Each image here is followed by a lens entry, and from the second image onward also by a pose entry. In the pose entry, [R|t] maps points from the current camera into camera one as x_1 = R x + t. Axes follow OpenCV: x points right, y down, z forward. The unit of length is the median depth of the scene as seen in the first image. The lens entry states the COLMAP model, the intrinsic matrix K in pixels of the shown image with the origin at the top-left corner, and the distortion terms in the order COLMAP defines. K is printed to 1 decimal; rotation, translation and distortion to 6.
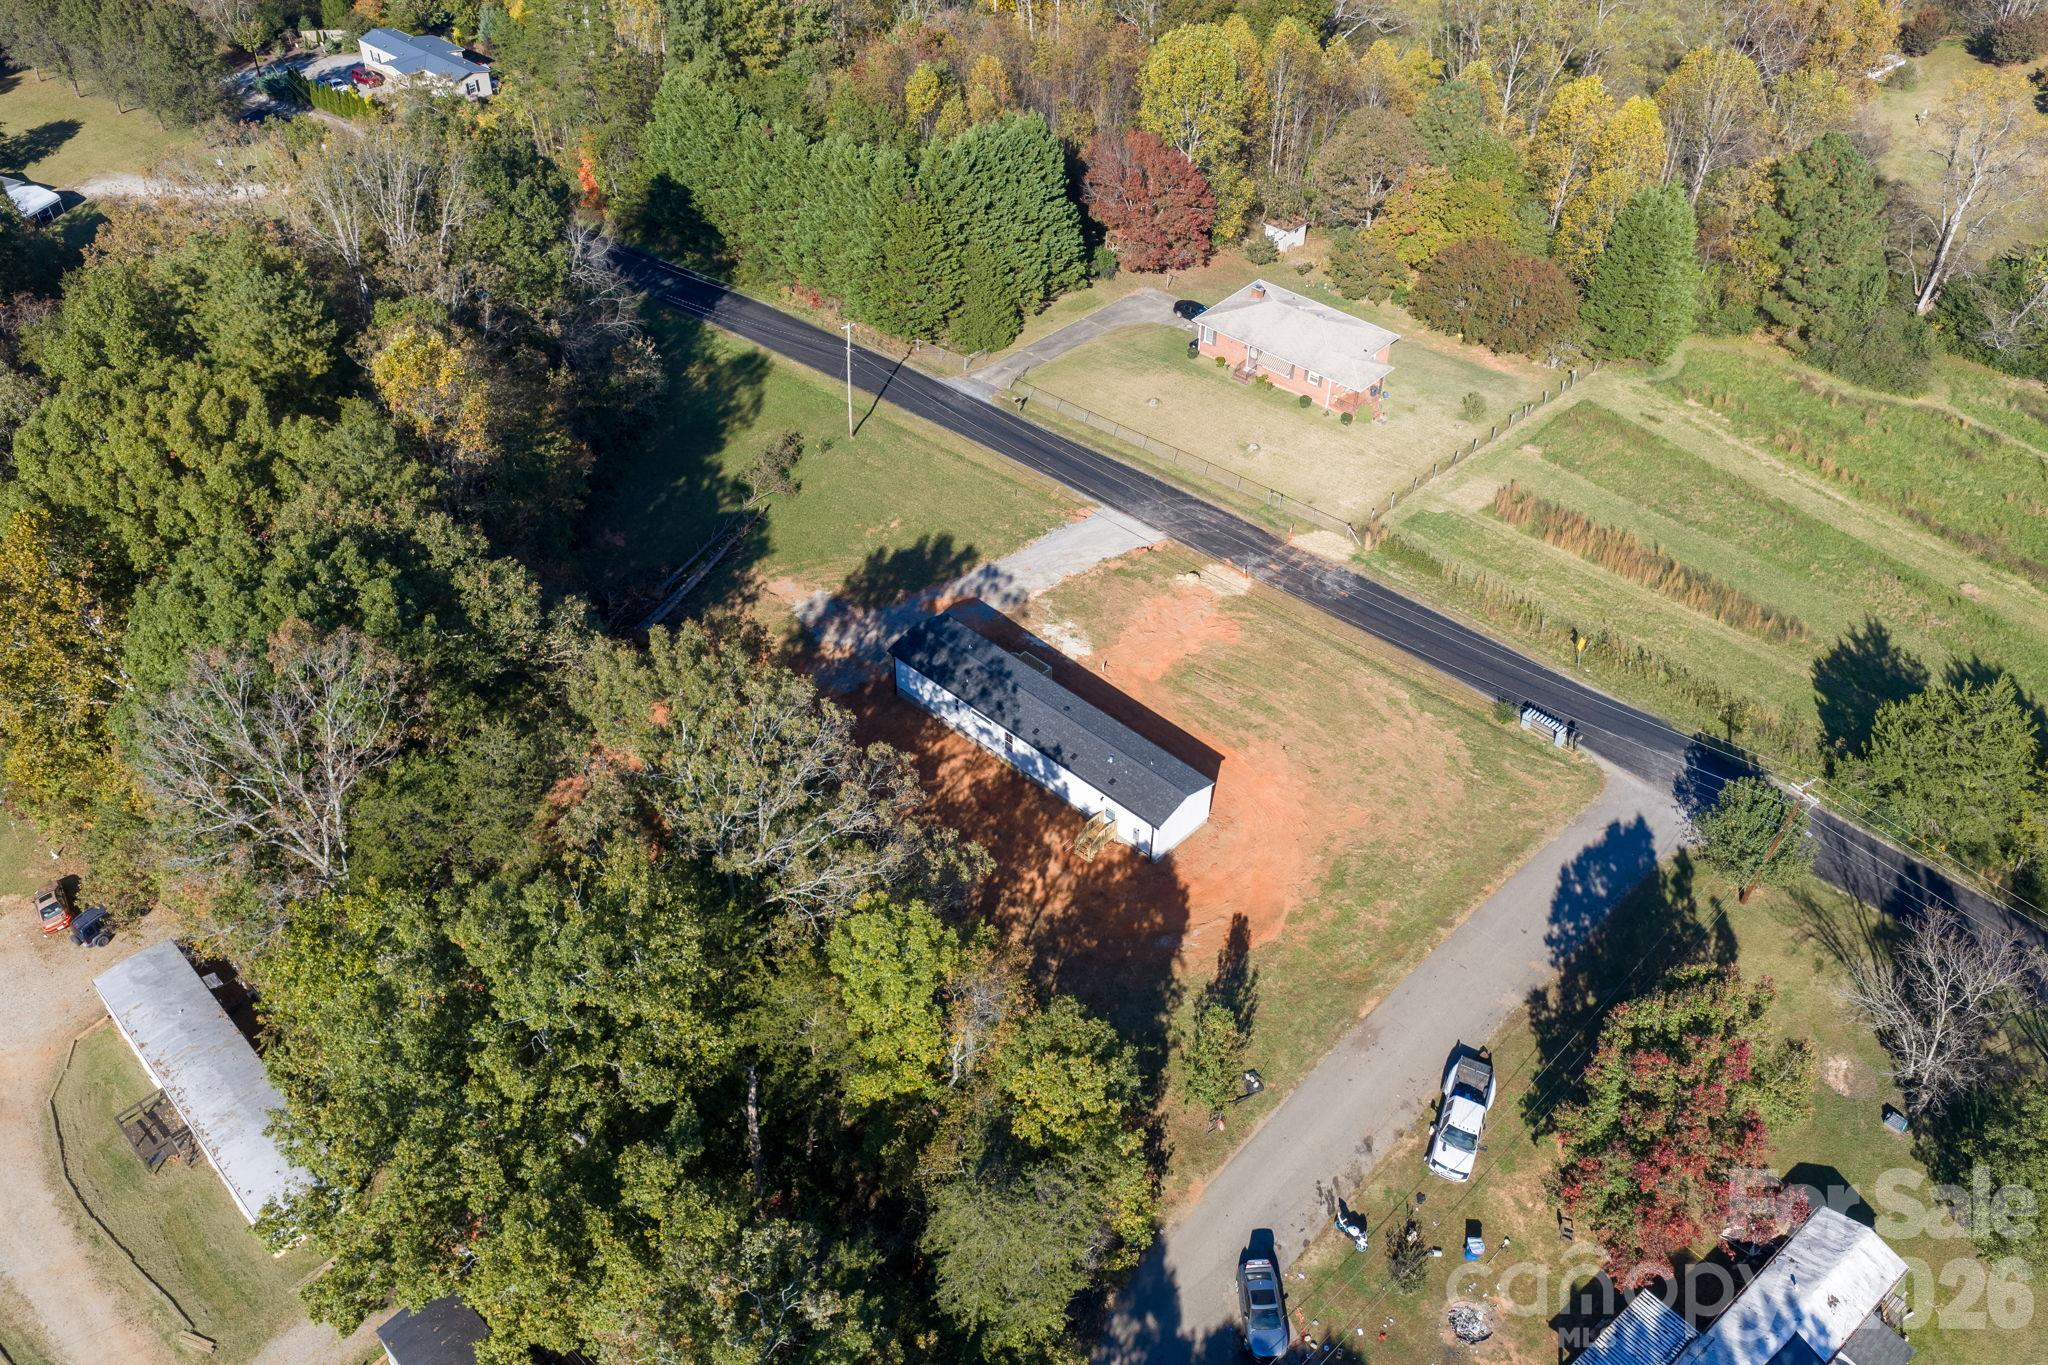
lens RADIAL K [[1696.7, 0, 1038.3], [0, 1696.7, 675.3], [0, 0, 1]] dist [0.018390, -0.032223]
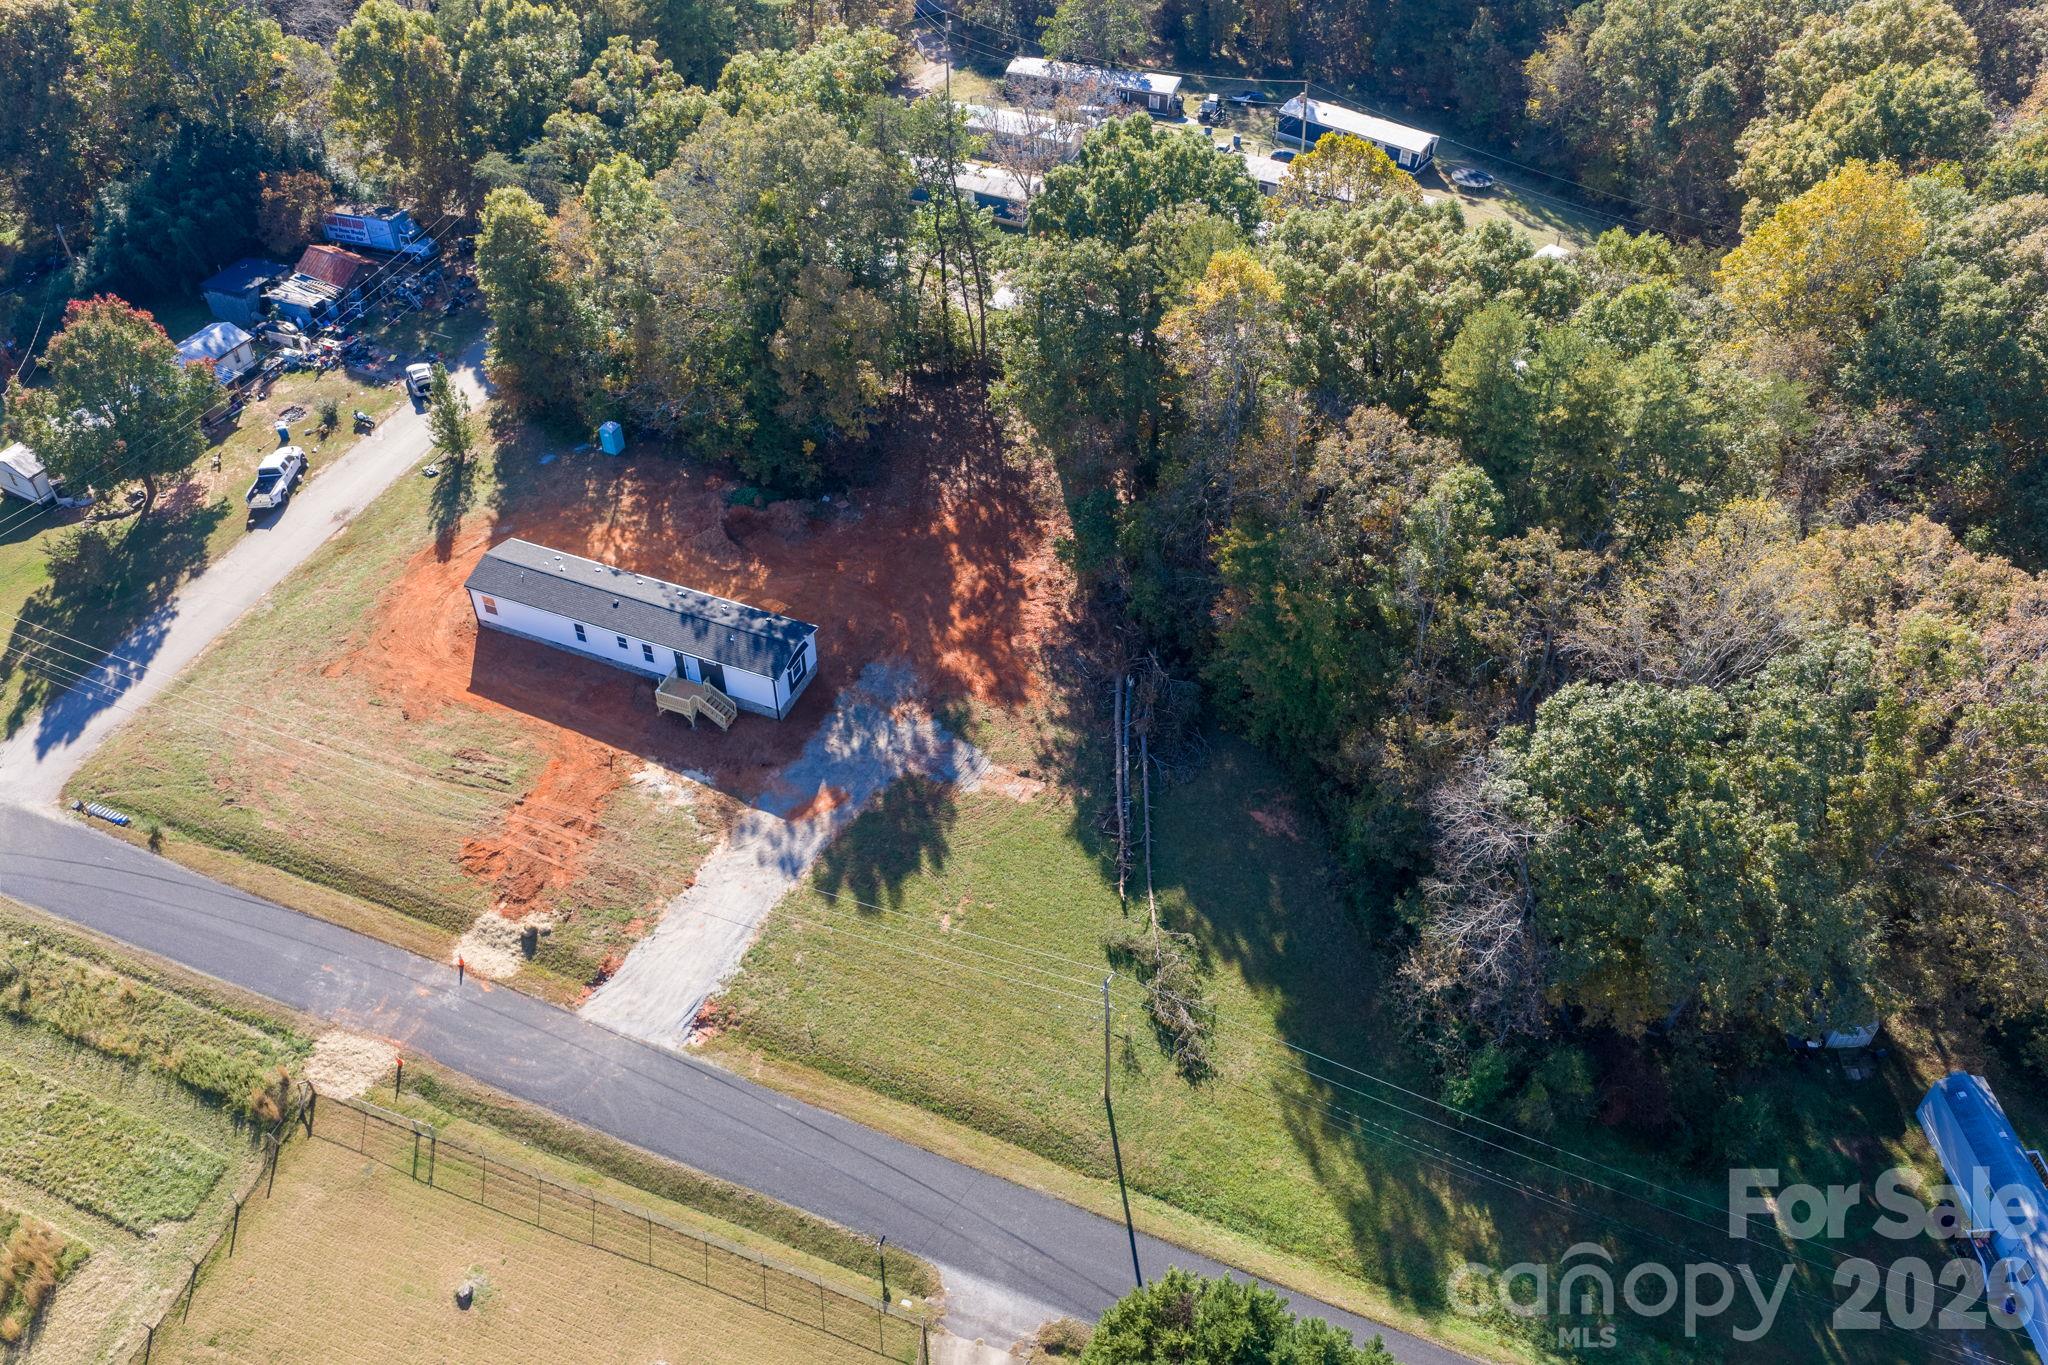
lens RADIAL K [[1696.7, 0, 1034.1], [0, 1696.7, 686.8], [0, 0, 1]] dist [0.018390, -0.032223]
pose [[-0.933050, 0.241695, -0.266462, 0.063892], [-0.243989, 0.119150, 0.962431, -0.977440], [0.264364, 0.963009, -0.052202, 1.115662]]
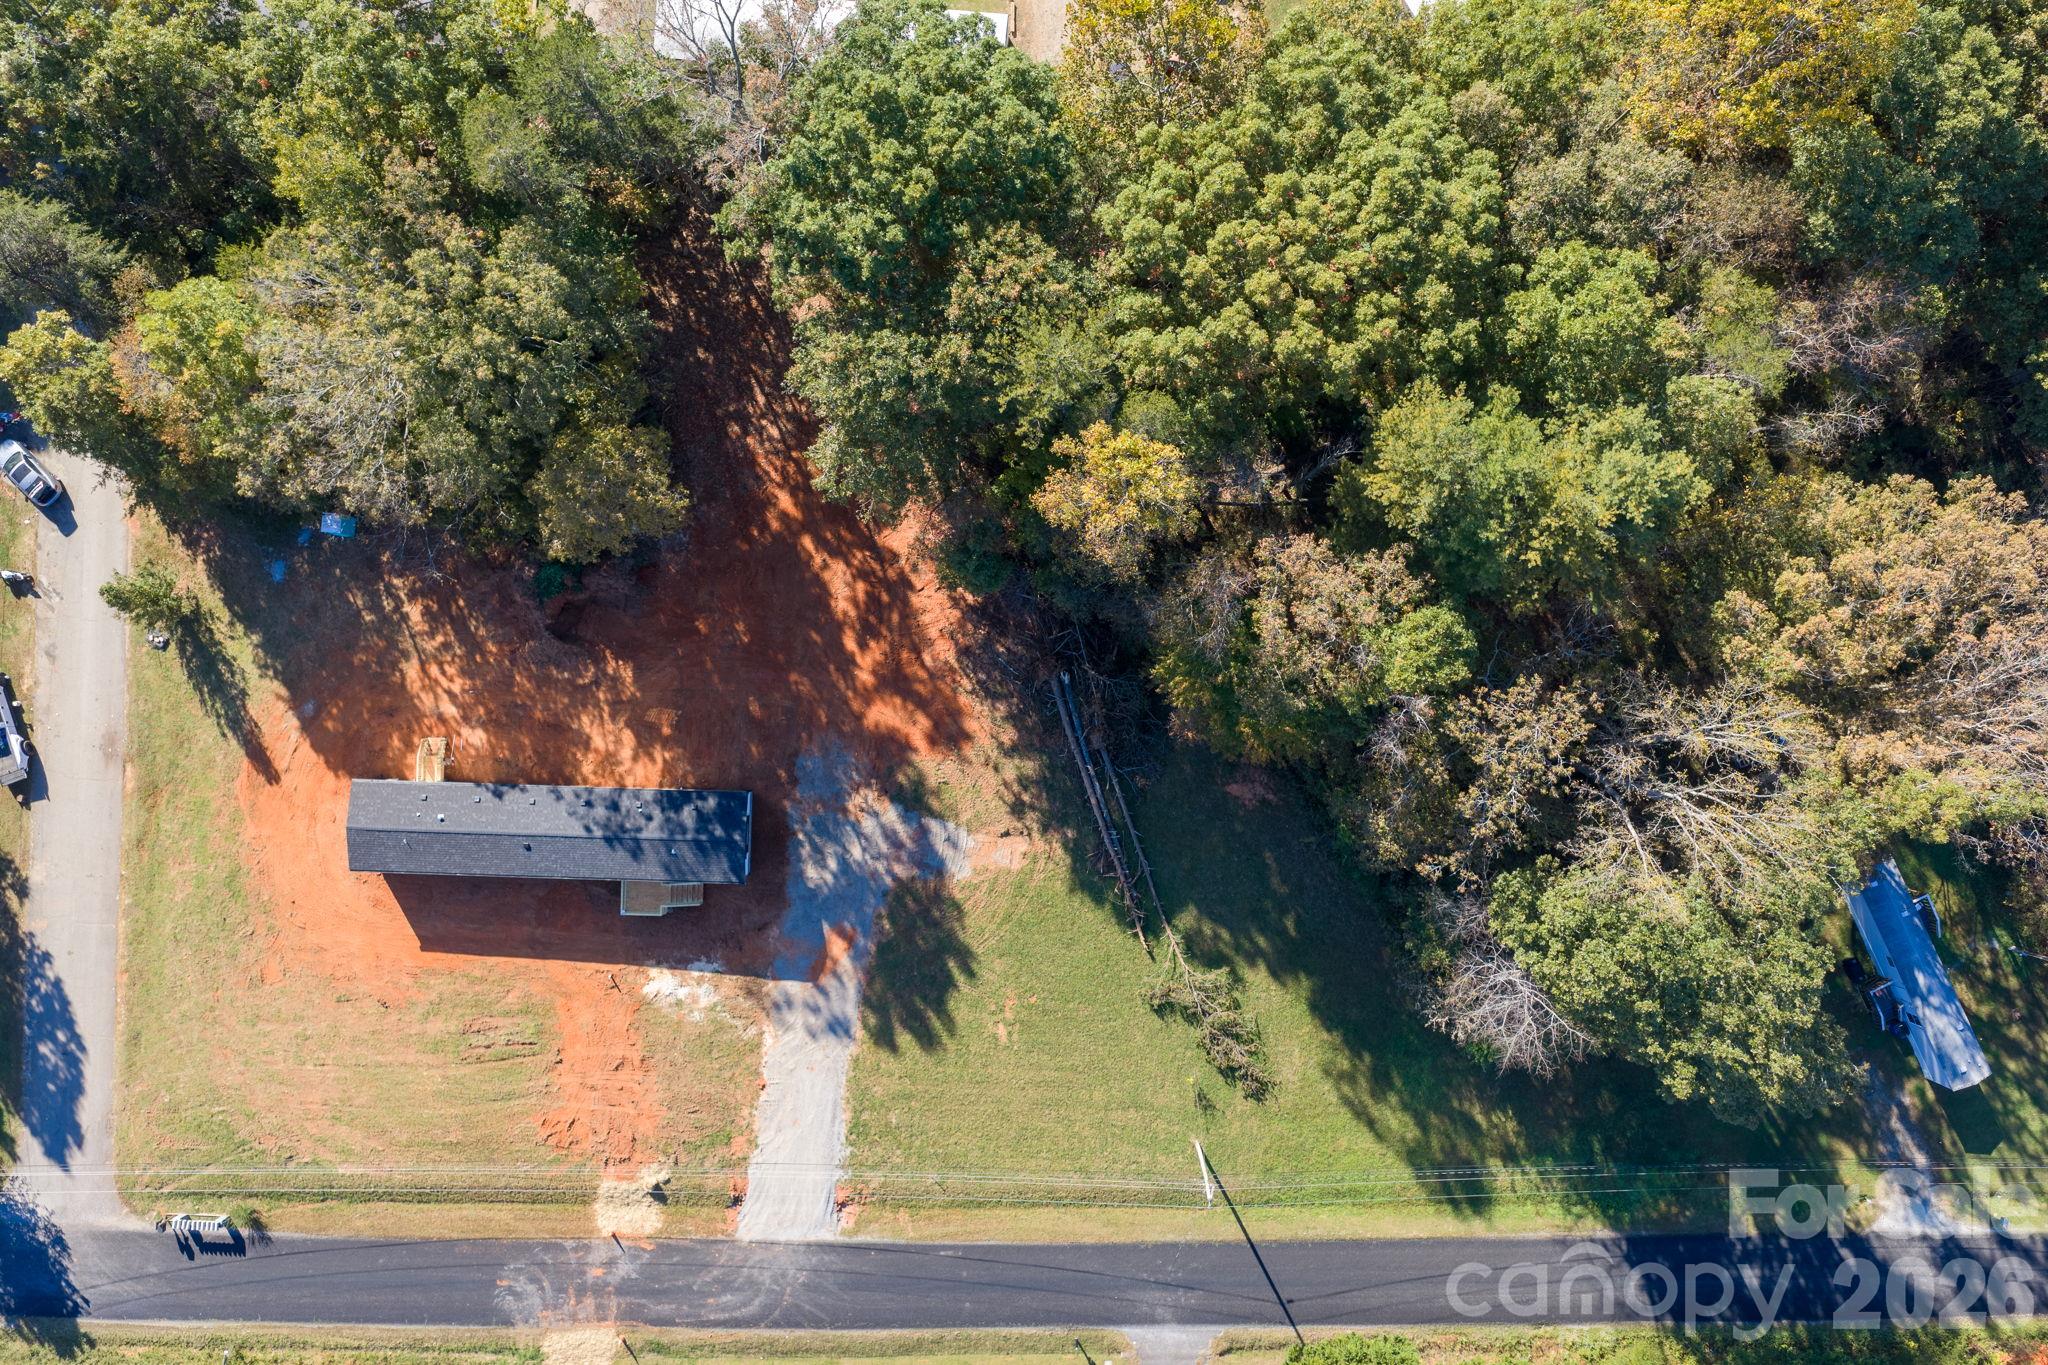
lens RADIAL K [[1696.7, 0, 1033.4], [0, 1696.7, 670.9], [0, 0, 1]] dist [0.018390, -0.032223]
pose [[-0.748740, 0.662794, -0.009671, -0.235923], [-0.446381, -0.493372, 0.746544, -0.724409], [0.490033, 0.563284, 0.665266, 0.437013]]
